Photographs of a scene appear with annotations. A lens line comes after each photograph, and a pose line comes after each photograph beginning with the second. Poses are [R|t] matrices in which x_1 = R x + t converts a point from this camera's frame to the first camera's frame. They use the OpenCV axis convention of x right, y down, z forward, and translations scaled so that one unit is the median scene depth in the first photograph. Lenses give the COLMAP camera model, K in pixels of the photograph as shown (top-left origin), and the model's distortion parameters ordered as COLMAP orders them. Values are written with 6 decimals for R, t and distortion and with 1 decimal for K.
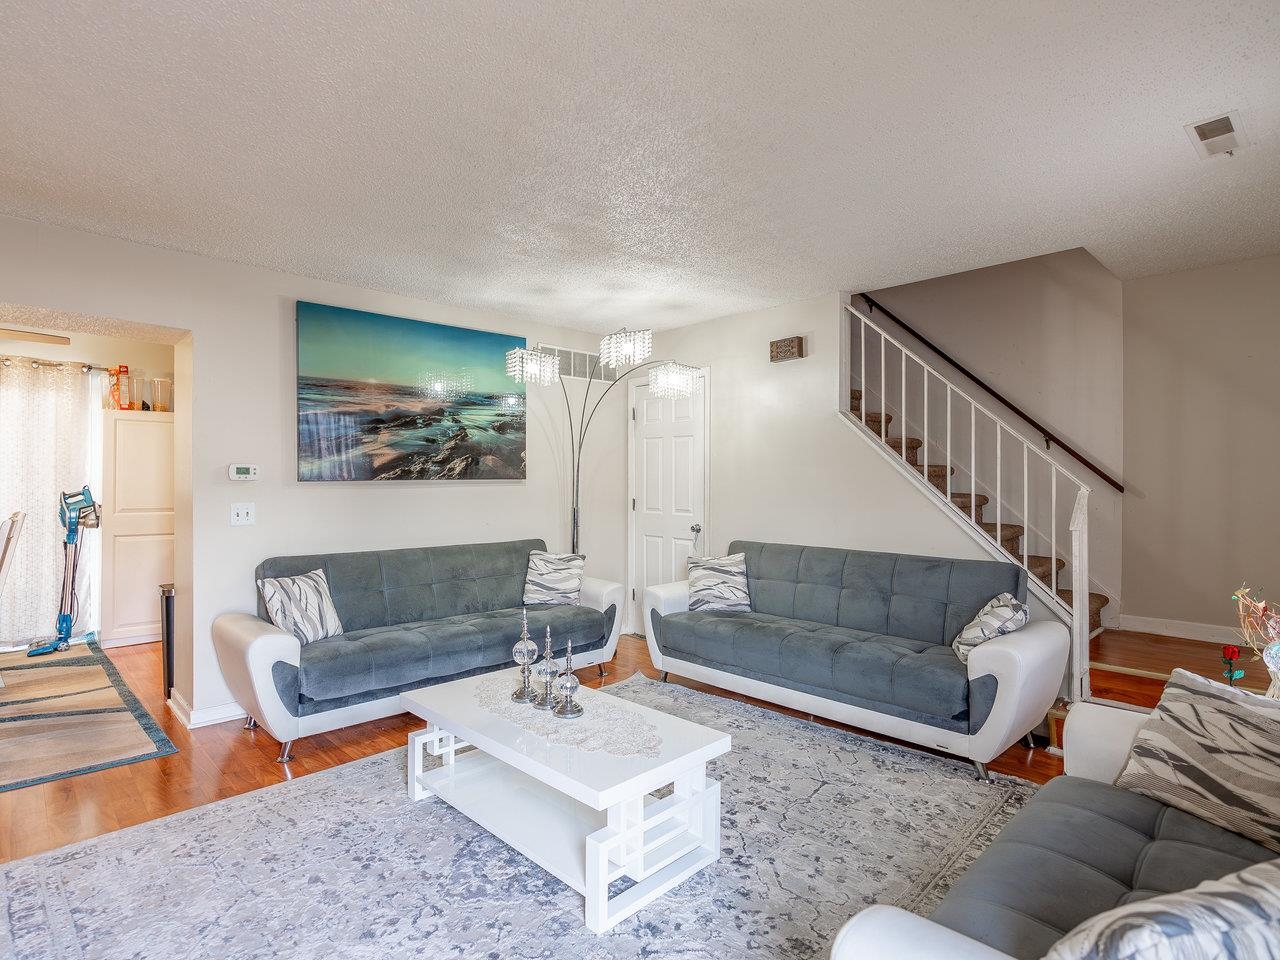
lens RADIAL K [[672.2, 0, 643.7], [0, 672.2, 482.9], [0, 0, 1]] dist [-0.003768, 0.001430]
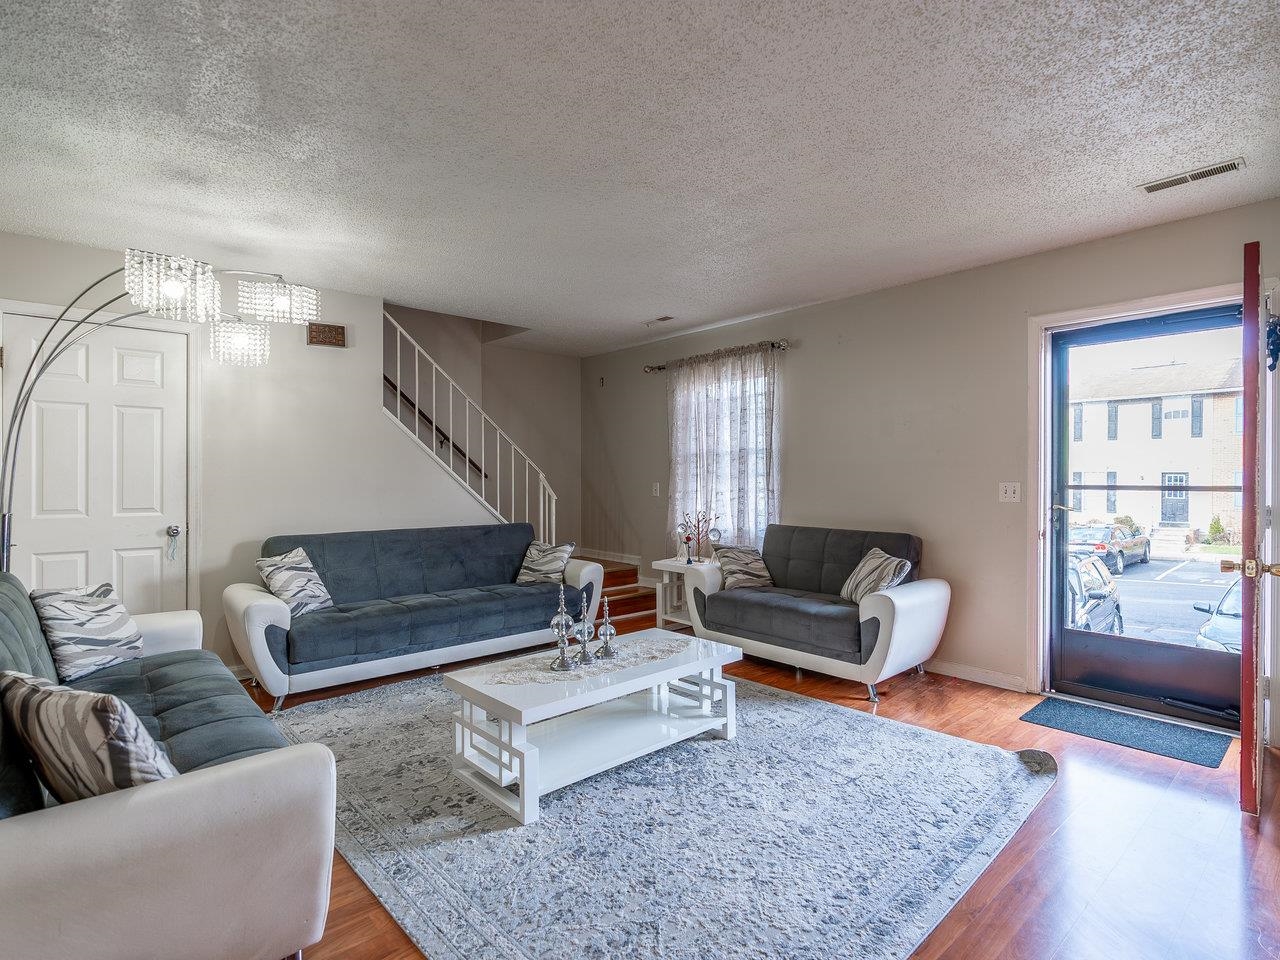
lens RADIAL K [[672.2, 0, 643.7], [0, 672.2, 482.9], [0, 0, 1]] dist [-0.003768, 0.001430]
pose [[0.035200, -0.011919, 0.999309, -0.750788], [0.005463, 0.999916, 0.011734, 0.008089], [-0.999365, 0.005046, 0.035262, 0.503026]]
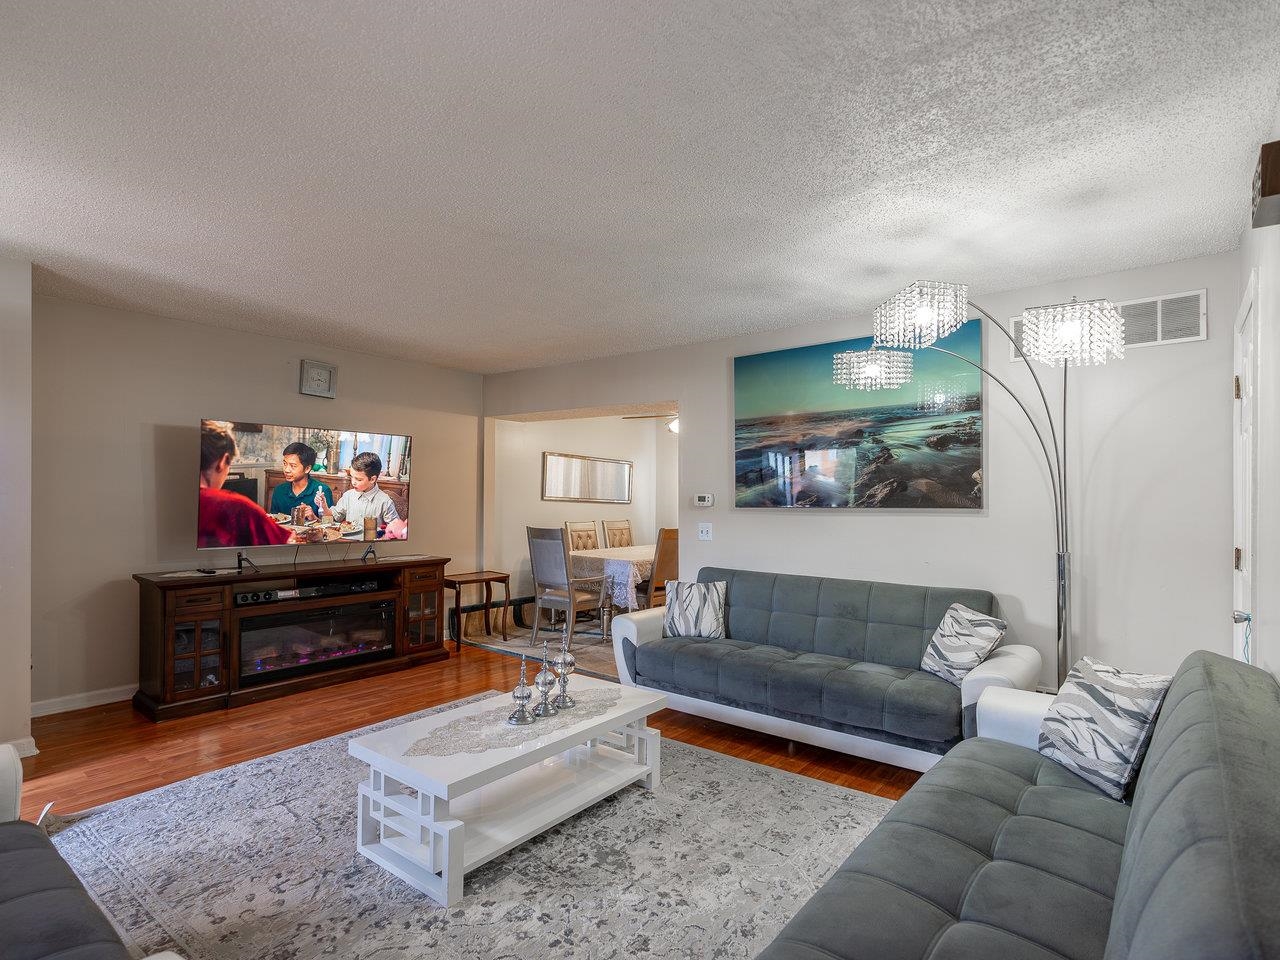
lens RADIAL K [[651.6, 0, 633.9], [0, 651.6, 502.3], [0, 0, 1]] dist [-0.005059, -0.000316]
pose [[0.122420, 0.003593, -0.992472, 0.545810], [-0.012644, 0.999918, 0.002060, -0.009893], [0.992398, 0.012297, 0.122455, 0.592178]]
